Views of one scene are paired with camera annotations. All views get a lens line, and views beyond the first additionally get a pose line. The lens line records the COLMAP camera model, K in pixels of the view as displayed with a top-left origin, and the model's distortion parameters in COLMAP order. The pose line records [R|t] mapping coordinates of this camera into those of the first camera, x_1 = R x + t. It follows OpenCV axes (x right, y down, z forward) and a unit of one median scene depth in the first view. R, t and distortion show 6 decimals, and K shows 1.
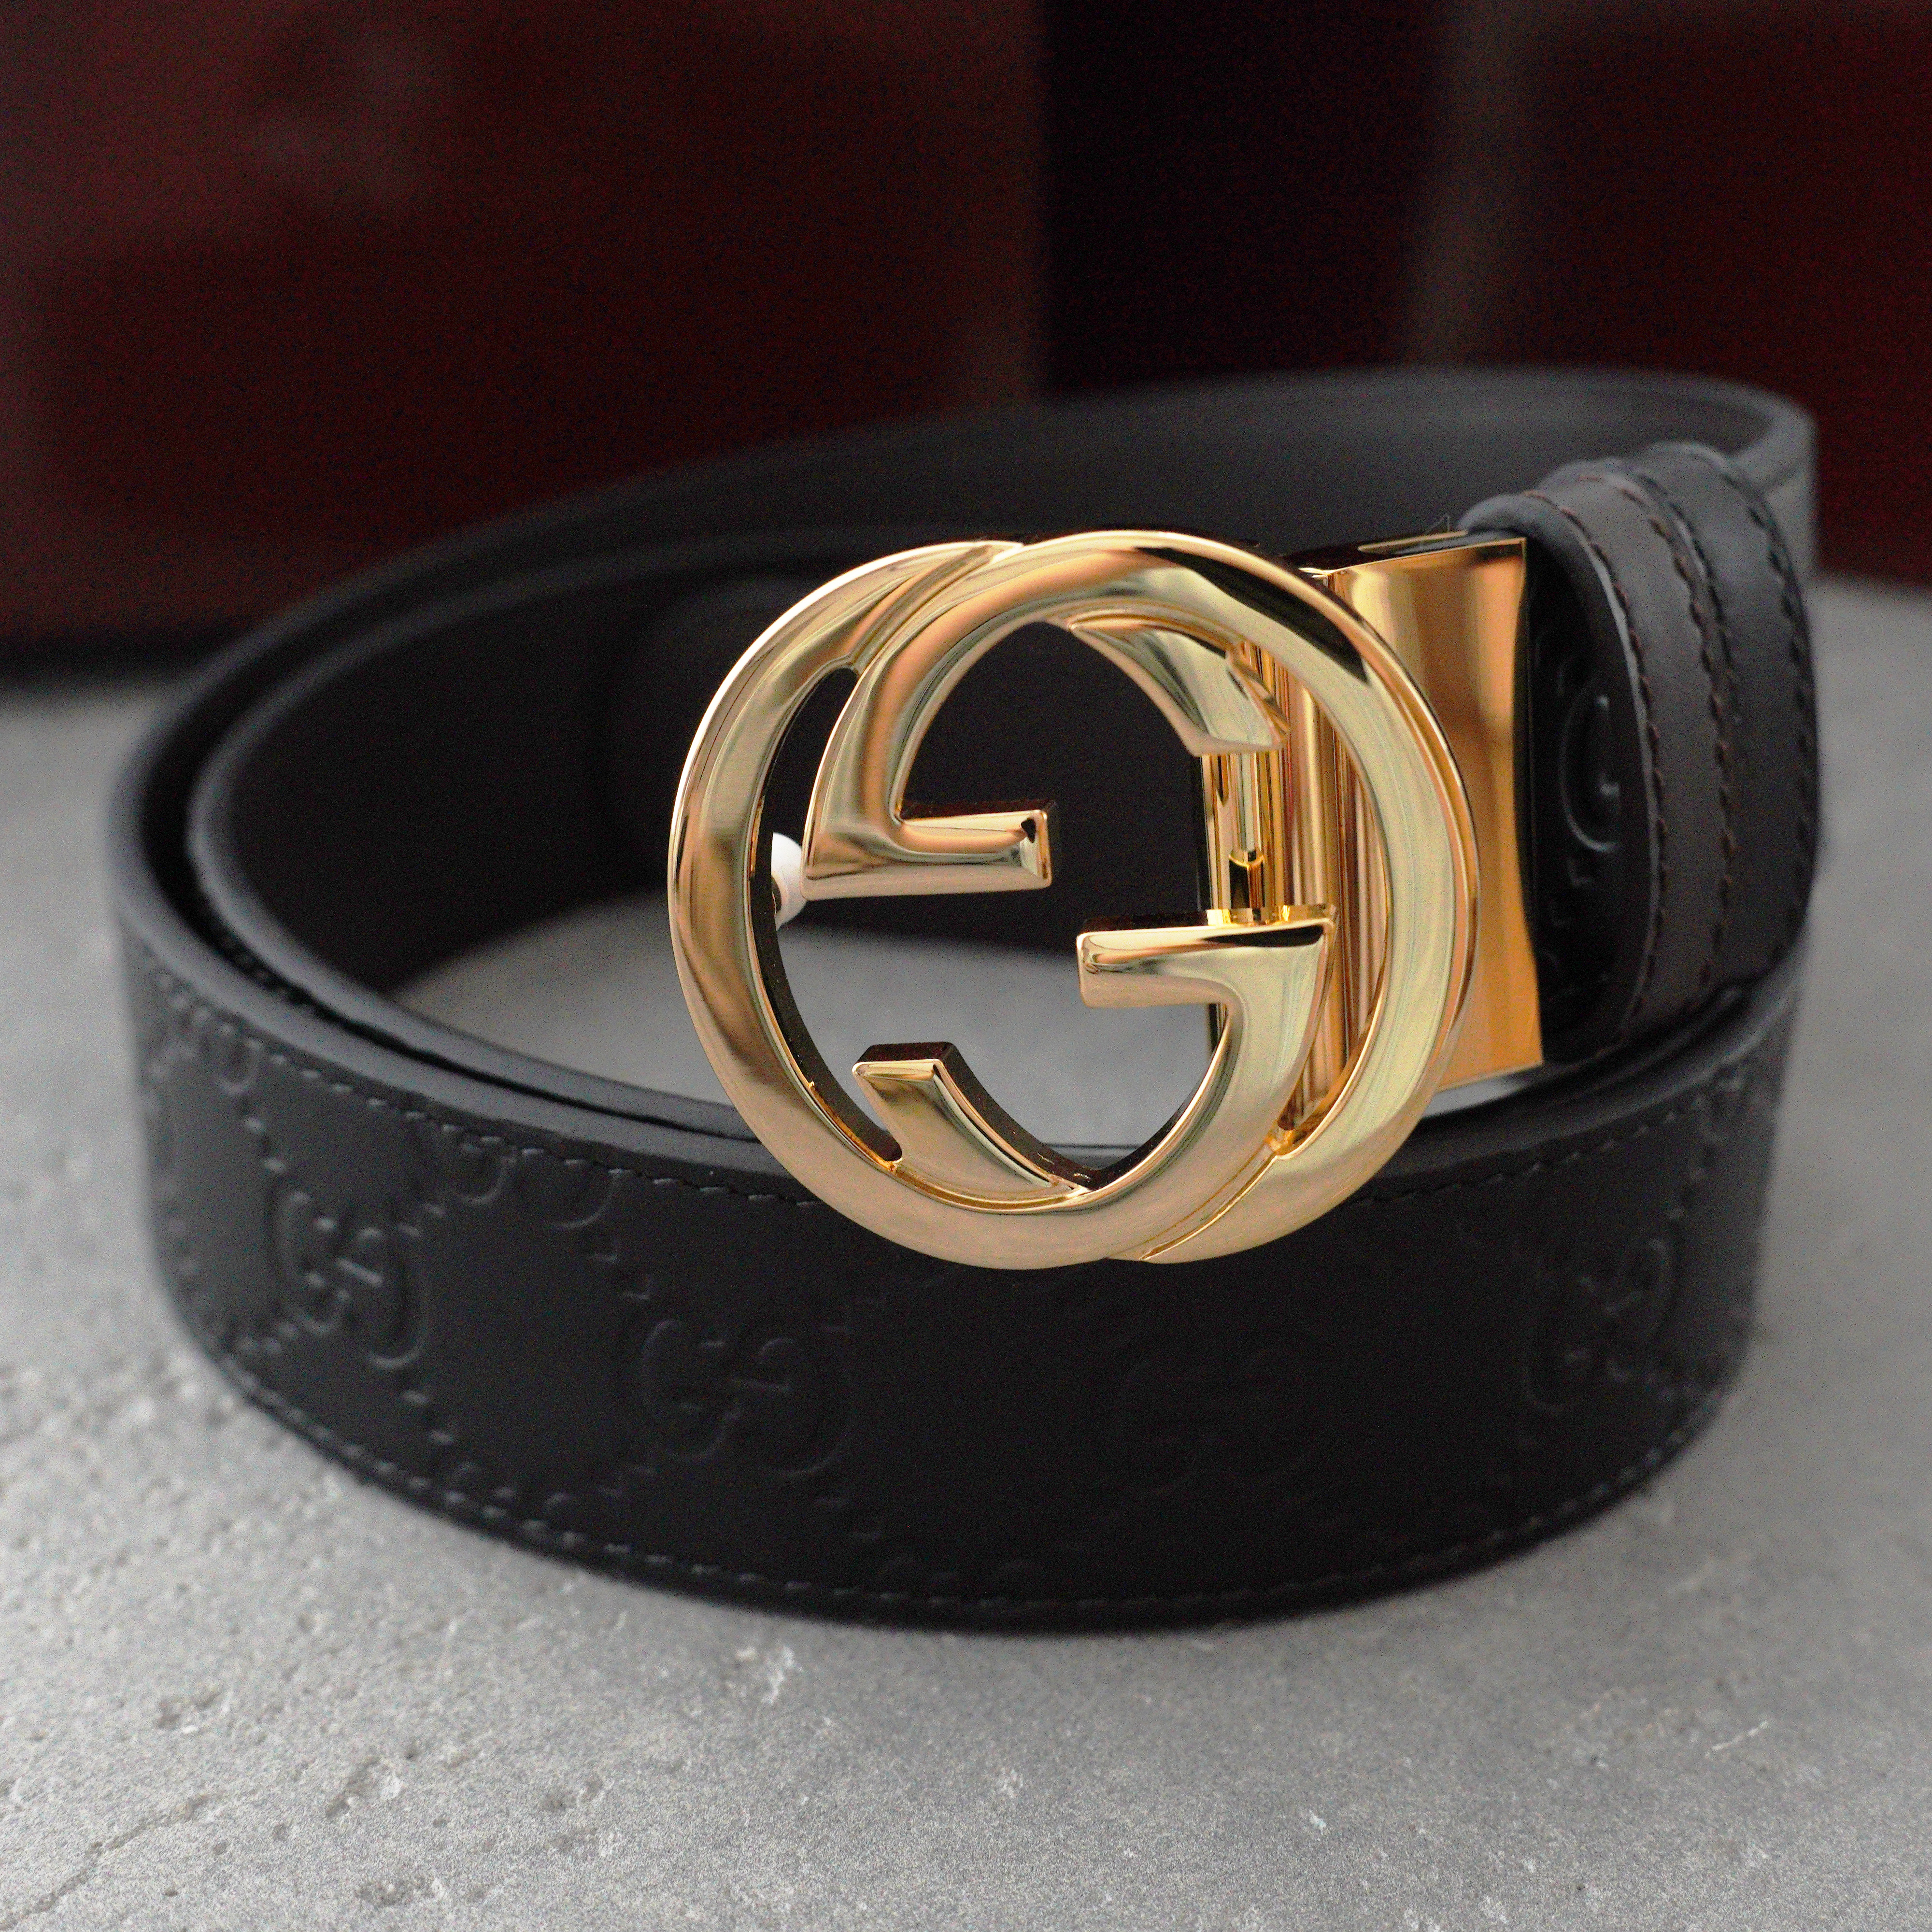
lens RADIAL K [[3596.7, 0, 966.0], [0, 3596.7, 966.0], [0, 0, 1]] dist [-0.098362, 0.078718]
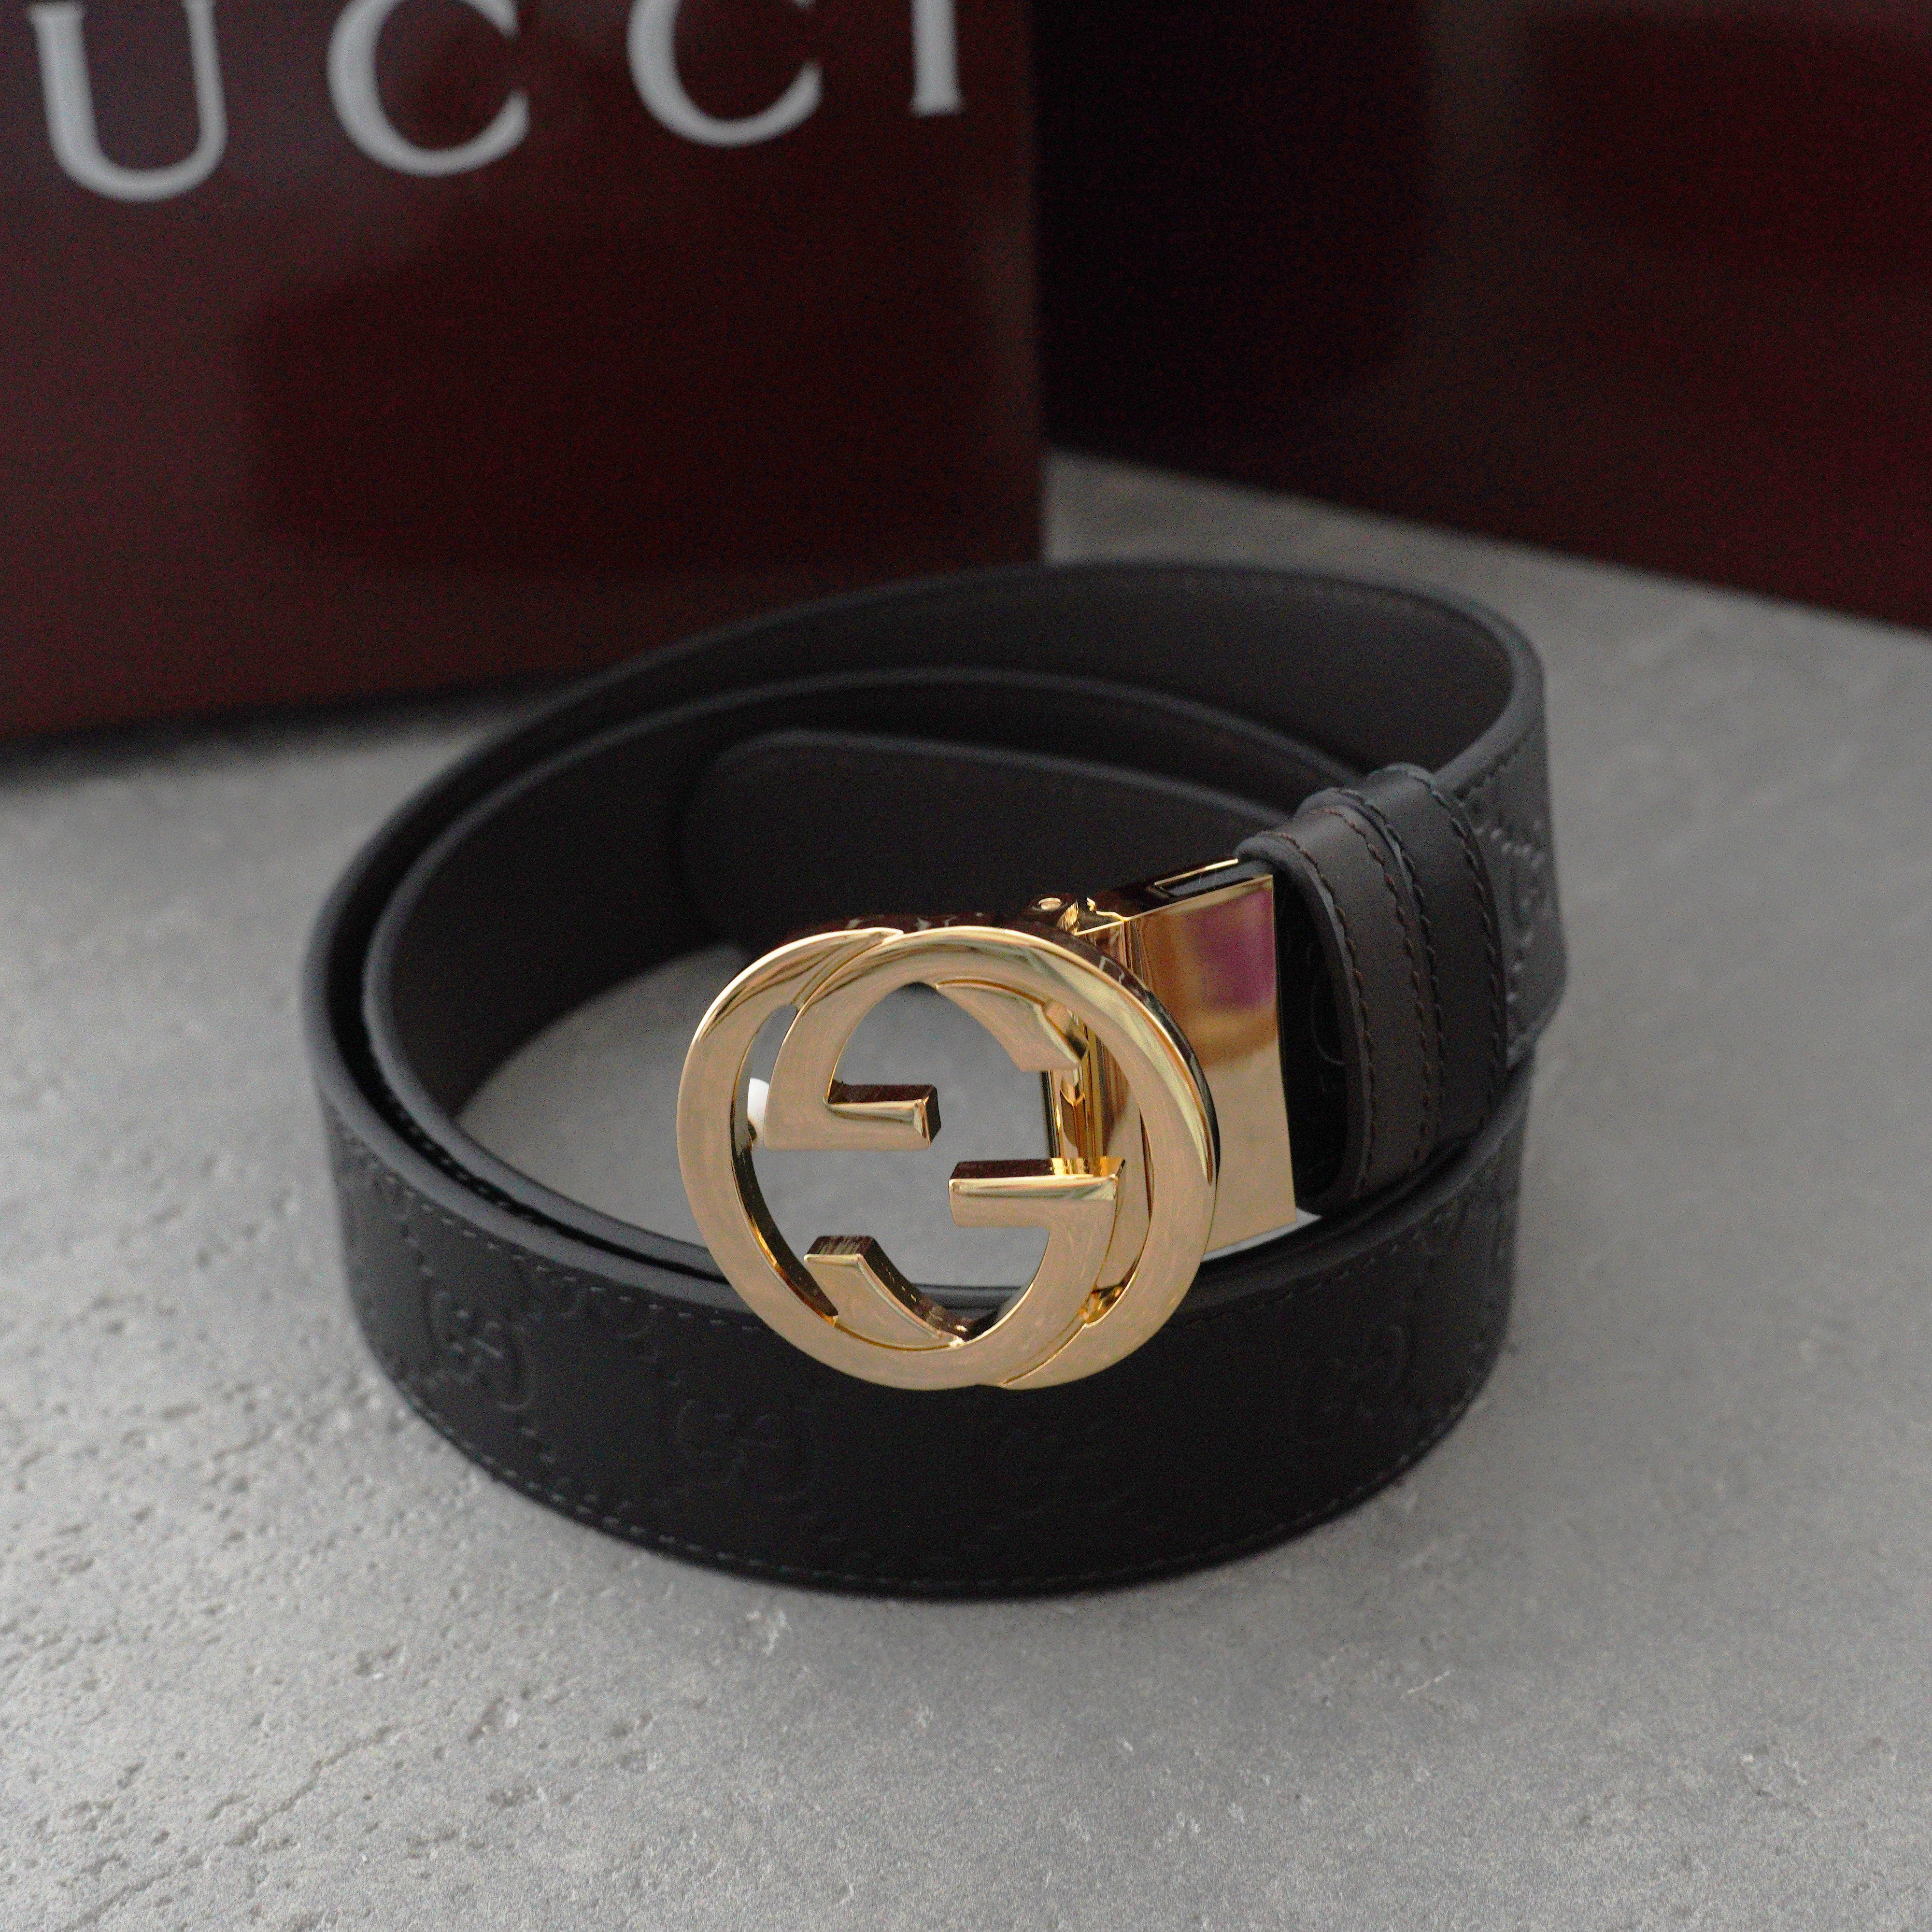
lens RADIAL K [[3596.7, 0, 966.0], [0, 3596.7, 966.0], [0, 0, 1]] dist [-0.098362, 0.078718]
pose [[0.997985, -0.006201, -0.063153, 0.123078], [0.014347, 0.991493, 0.129368, -0.267707], [0.061813, -0.130014, 0.989584, -0.423580]]
